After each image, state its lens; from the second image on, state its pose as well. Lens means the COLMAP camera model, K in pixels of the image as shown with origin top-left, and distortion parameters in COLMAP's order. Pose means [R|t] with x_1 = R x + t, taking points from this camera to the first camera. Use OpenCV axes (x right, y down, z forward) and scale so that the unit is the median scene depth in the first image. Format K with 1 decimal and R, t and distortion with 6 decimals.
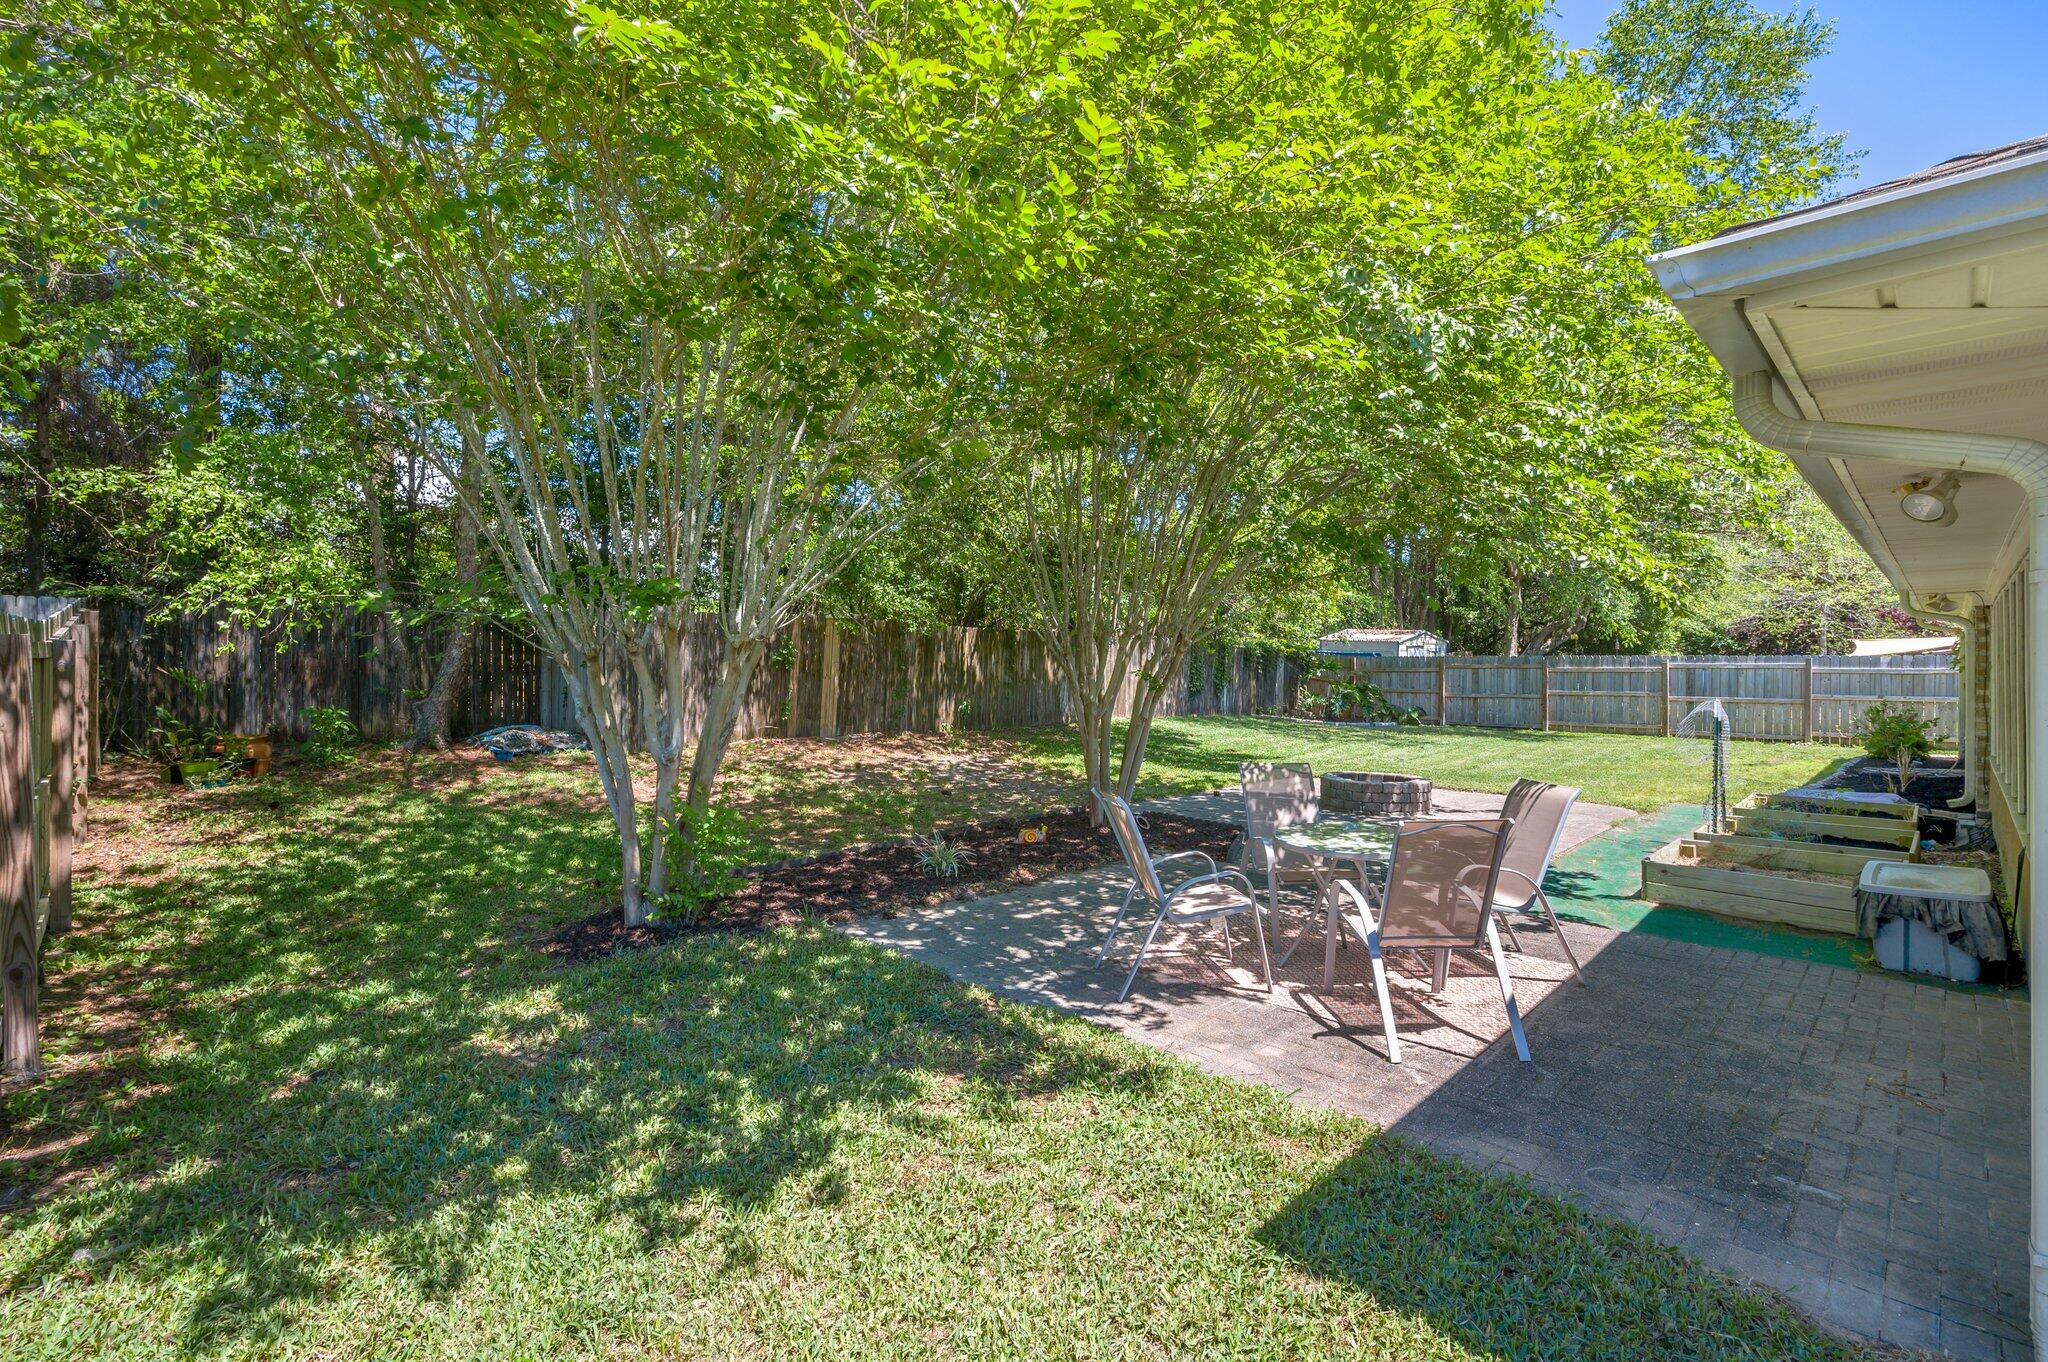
lens RADIAL K [[907.6, 0, 1024.0], [0, 907.6, 681.0], [0, 0, 1]] dist [0.001533, 0.000320]
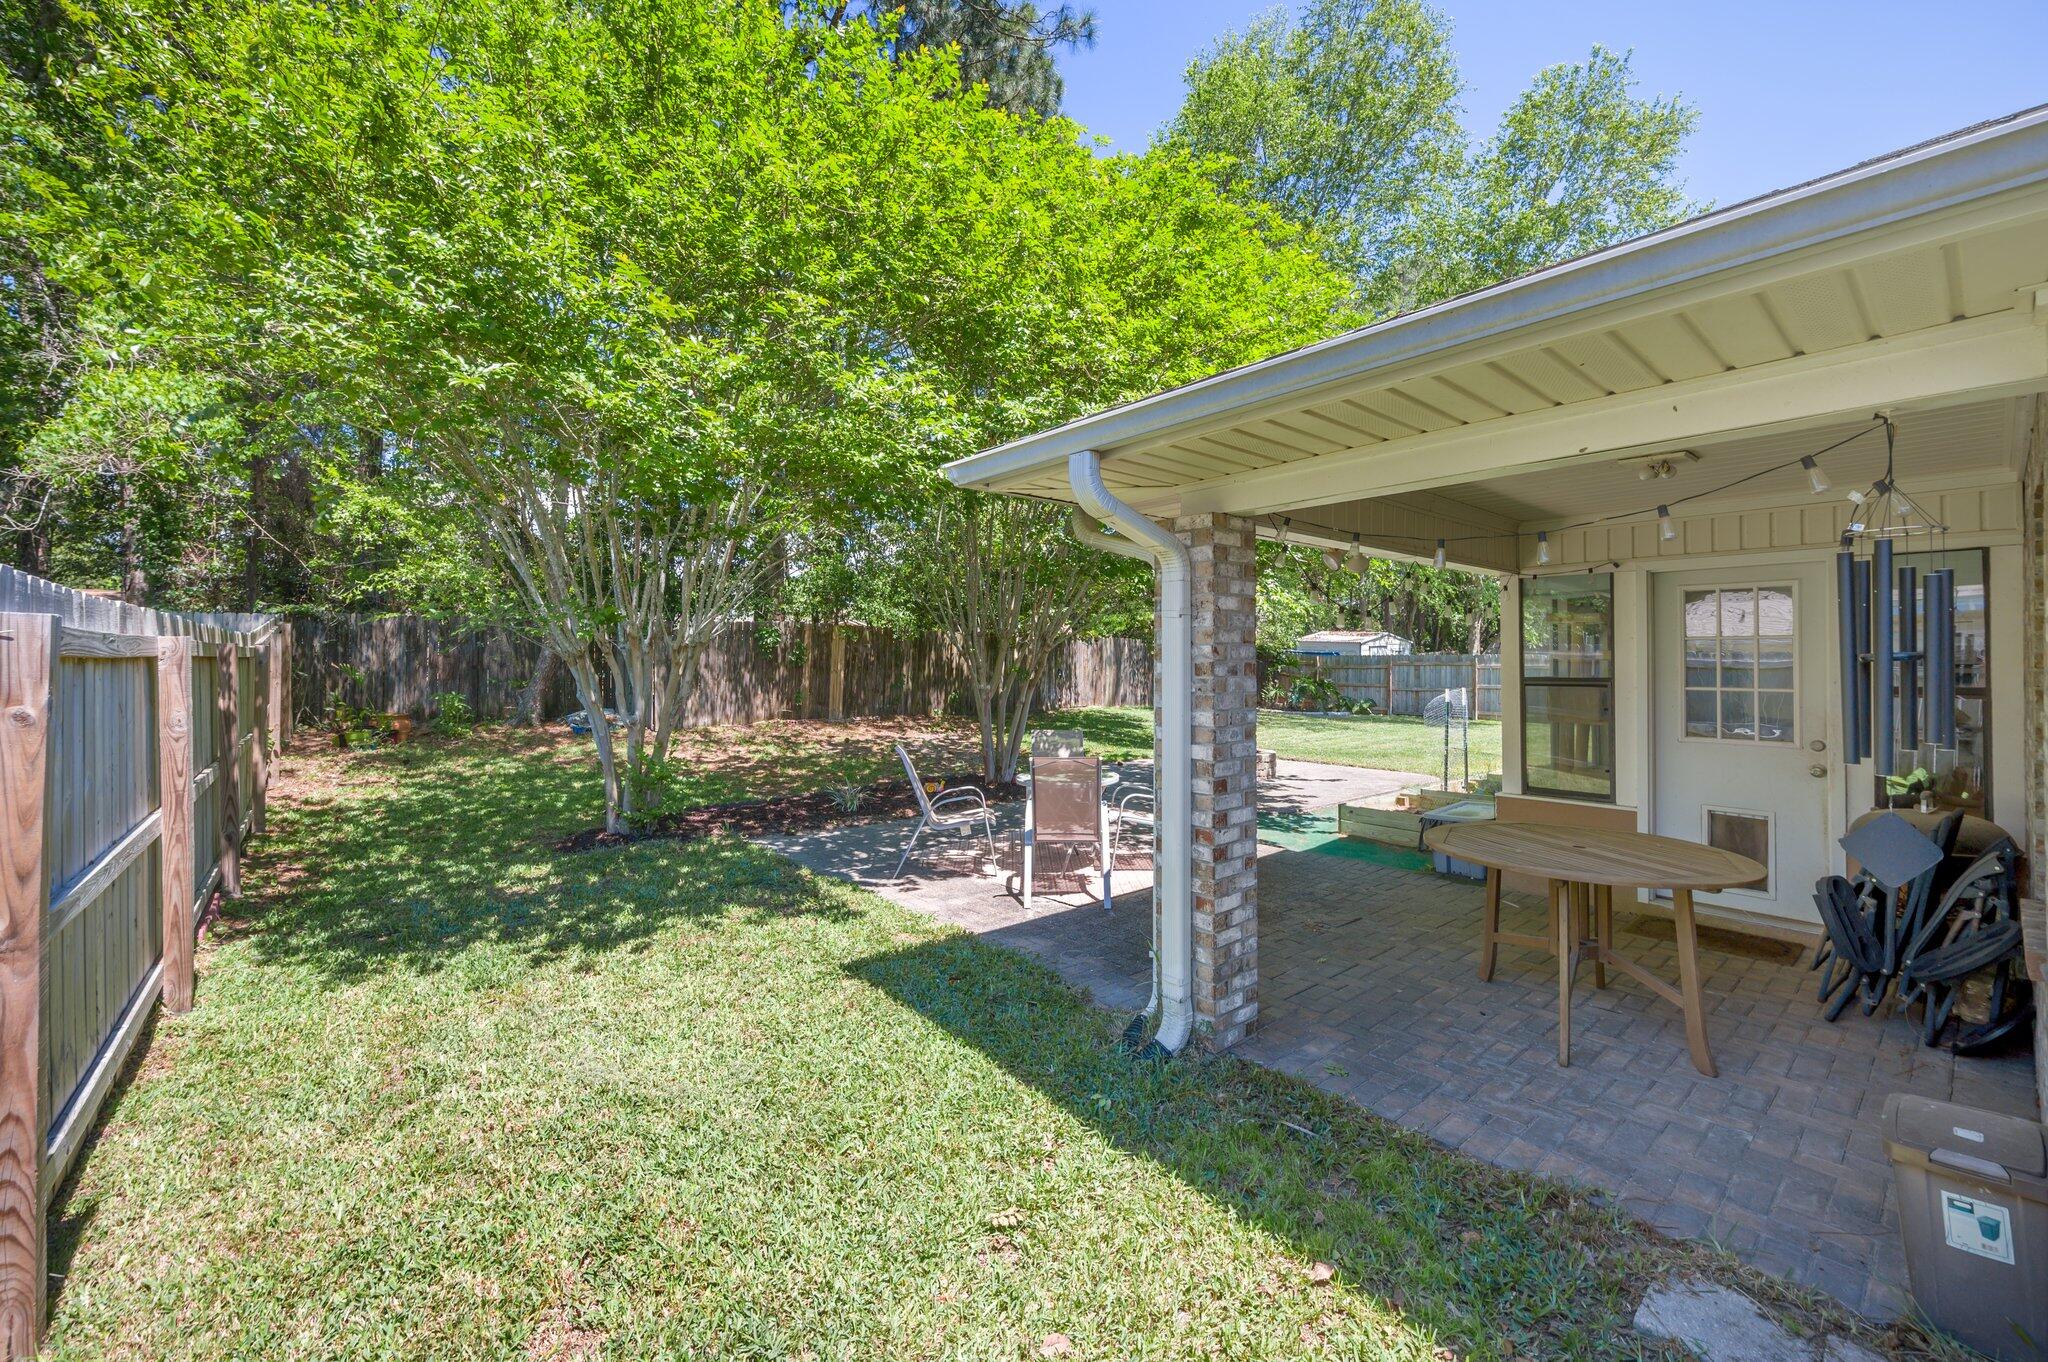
lens RADIAL K [[823.1, 0, 1024.0], [0, 823.1, 681.0], [0, 0, 1]] dist [-0.000481, 0.000055]
pose [[0.997012, 0.001144, -0.077234, 0.182985], [-0.000841, 0.999992, 0.003945, 0.005293], [0.077238, -0.003869, 0.997005, -0.157384]]
